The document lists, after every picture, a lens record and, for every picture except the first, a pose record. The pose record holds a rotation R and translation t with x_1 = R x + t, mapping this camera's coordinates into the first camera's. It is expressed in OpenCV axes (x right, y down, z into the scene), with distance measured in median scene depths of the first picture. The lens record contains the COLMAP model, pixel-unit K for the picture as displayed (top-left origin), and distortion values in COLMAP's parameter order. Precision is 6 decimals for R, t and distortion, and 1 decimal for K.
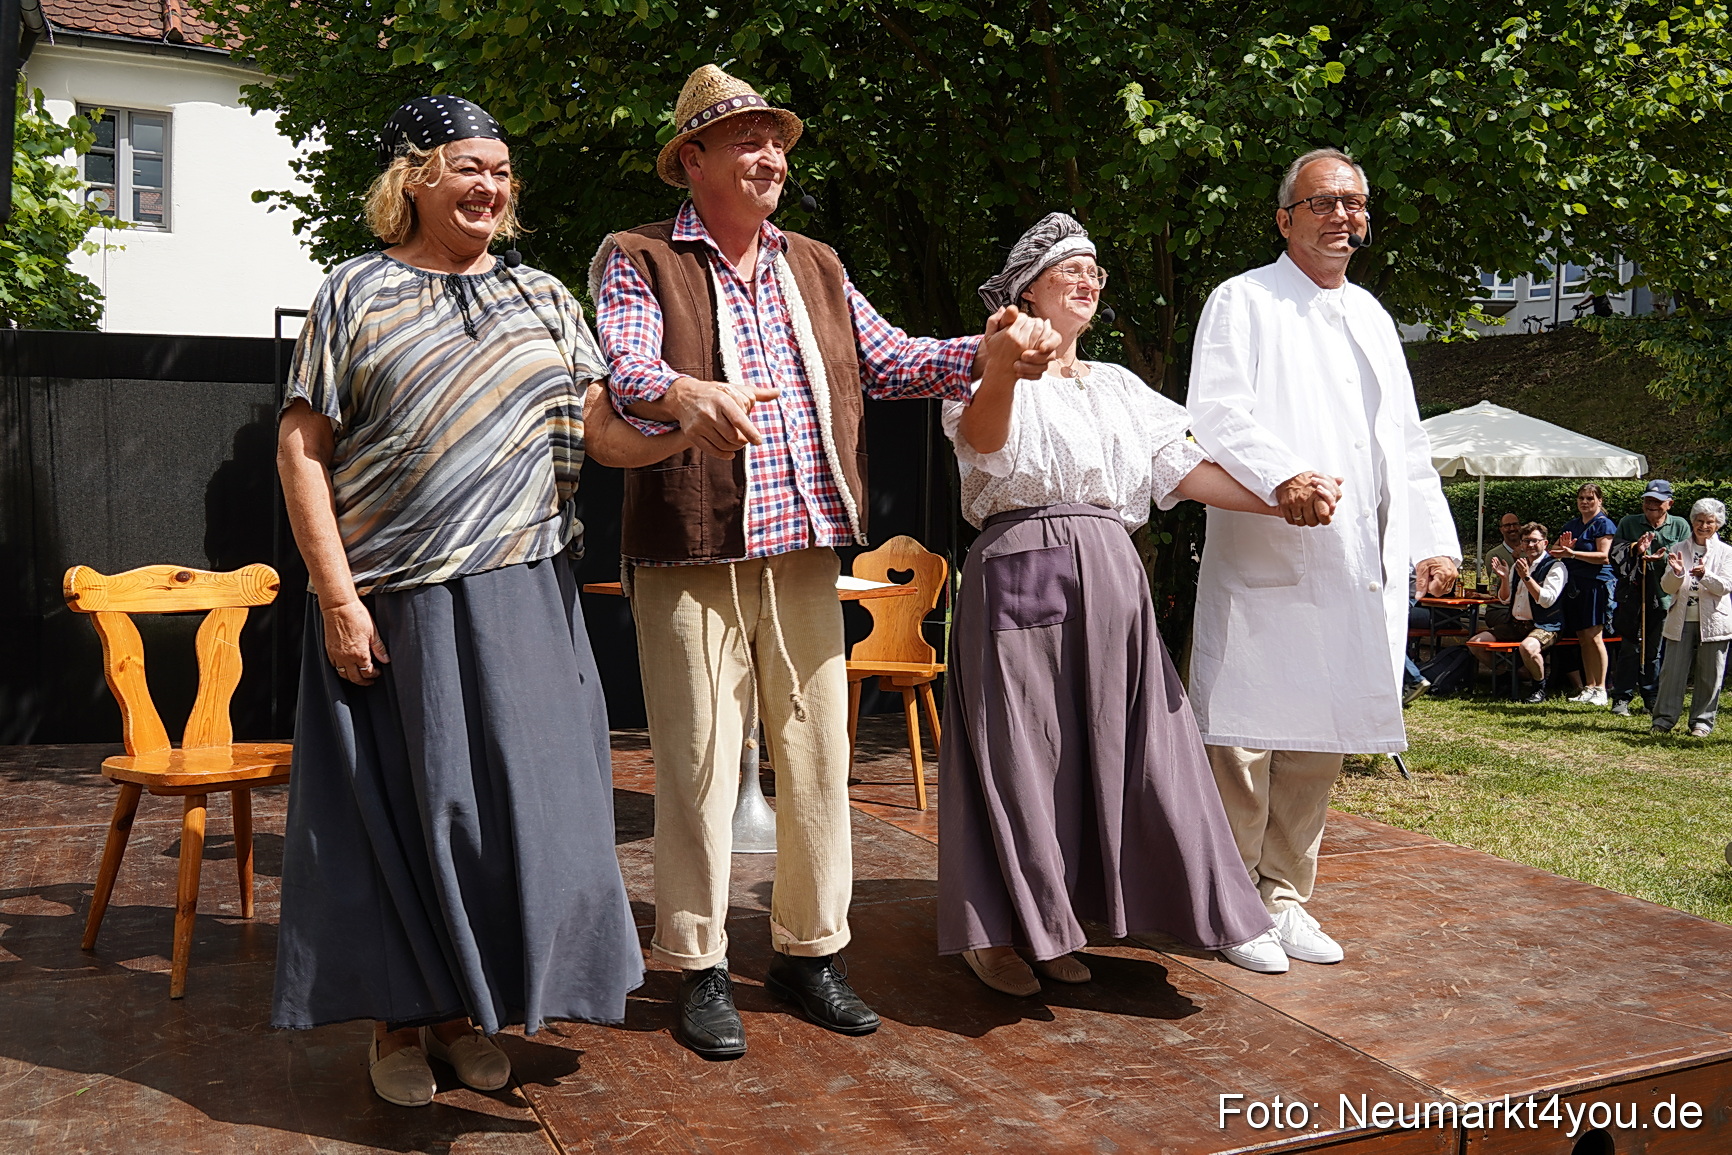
lens RADIAL K [[1617.0, 0, 867.2], [0, 1617.0, 563.0], [0, 0, 1]] dist [0.005846, 0.016161]
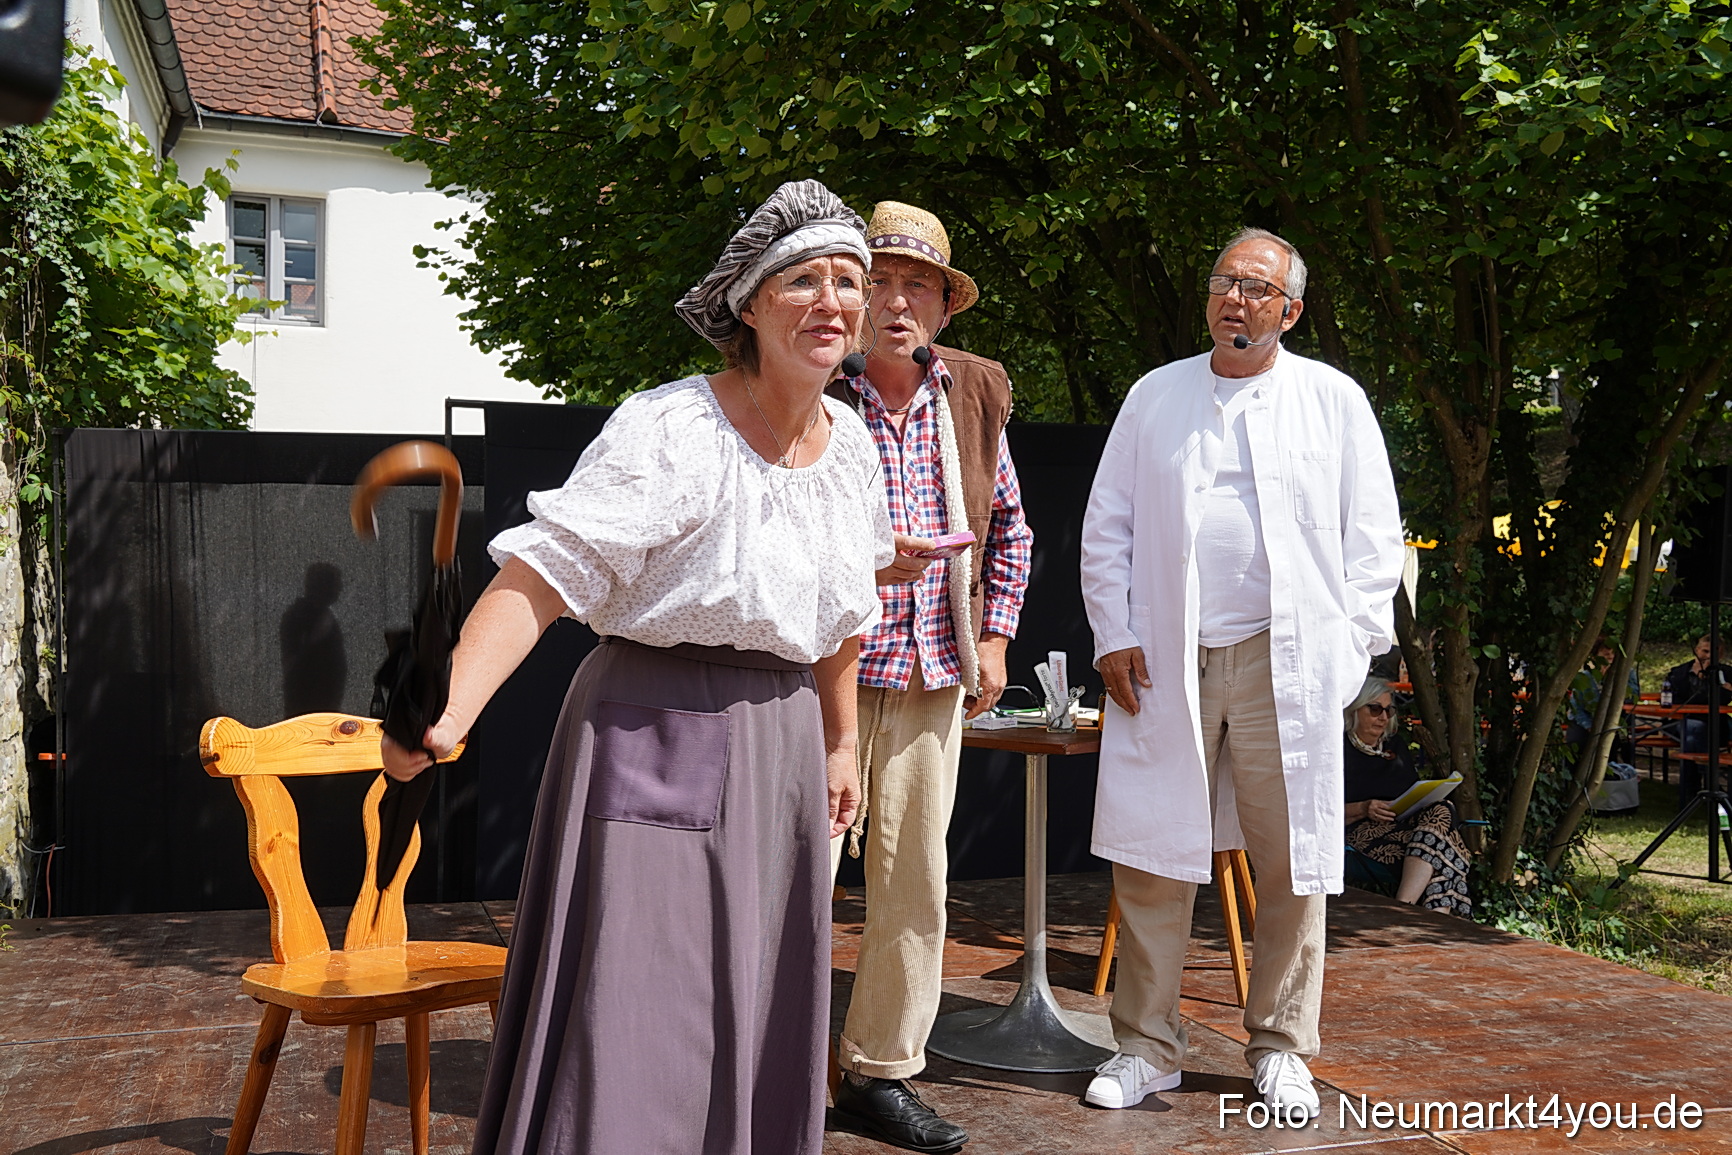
lens RADIAL K [[1744.0, 0, 869.3], [0, 1744.0, 566.4], [0, 0, 1]] dist [0.117836, 0.000000]
pose [[0.994535, -0.014466, -0.103401, -0.050907], [0.008357, 0.998207, -0.059267, -0.010817], [0.104073, 0.058079, 0.992872, 0.106987]]
